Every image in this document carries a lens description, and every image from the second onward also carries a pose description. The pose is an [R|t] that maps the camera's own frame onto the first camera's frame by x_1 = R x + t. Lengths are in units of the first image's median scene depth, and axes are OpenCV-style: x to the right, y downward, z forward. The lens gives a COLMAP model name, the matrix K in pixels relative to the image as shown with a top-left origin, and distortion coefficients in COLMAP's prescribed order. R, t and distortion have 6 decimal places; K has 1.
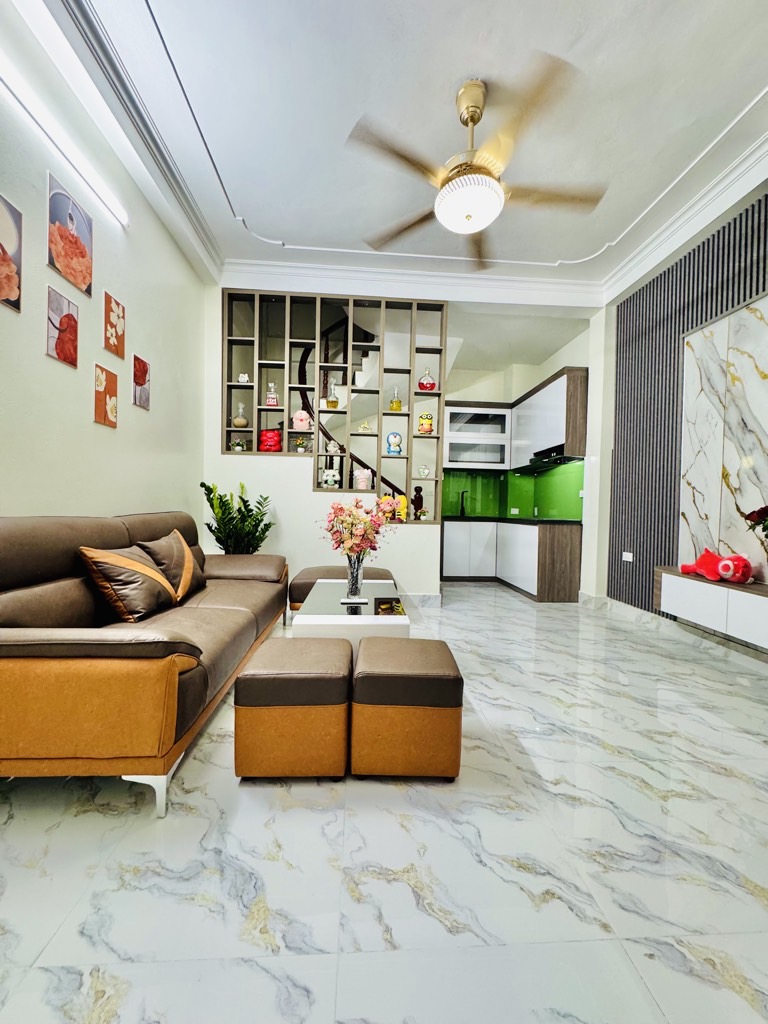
lens RADIAL K [[411.6, 0, 384.4], [0, 411.6, 510.7], [0, 0, 1]] dist [-0.004236, 0.000934]
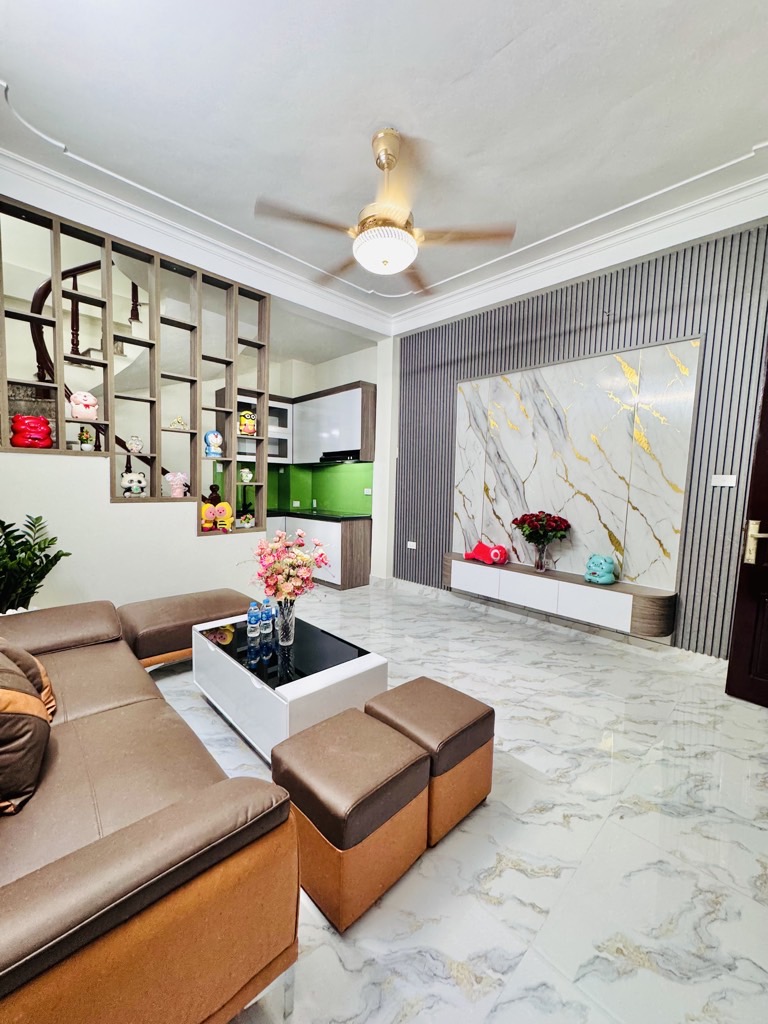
lens RADIAL K [[411.6, 0, 387.8], [0, 411.6, 509.5], [0, 0, 1]] dist [-0.004236, 0.000934]
pose [[0.756614, -0.048829, 0.652036, -0.351234], [0.002944, 0.997452, 0.071281, -0.108416], [-0.653856, -0.052012, 0.754830, 0.113040]]
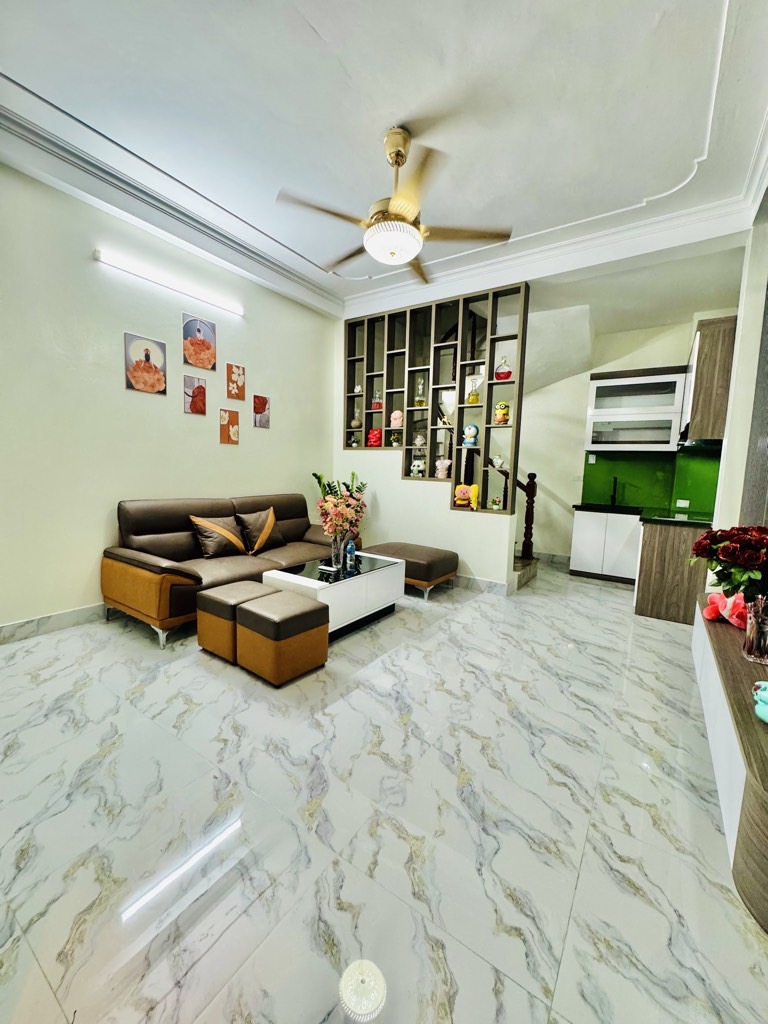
lens RADIAL K [[411.6, 0, 382.7], [0, 411.6, 511.1], [0, 0, 1]] dist [-0.004236, 0.000934]
pose [[0.788763, 0.070085, -0.610690, 0.643060], [-0.025680, 0.996369, 0.081179, -0.062891], [0.614161, -0.048348, 0.787698, 0.030616]]
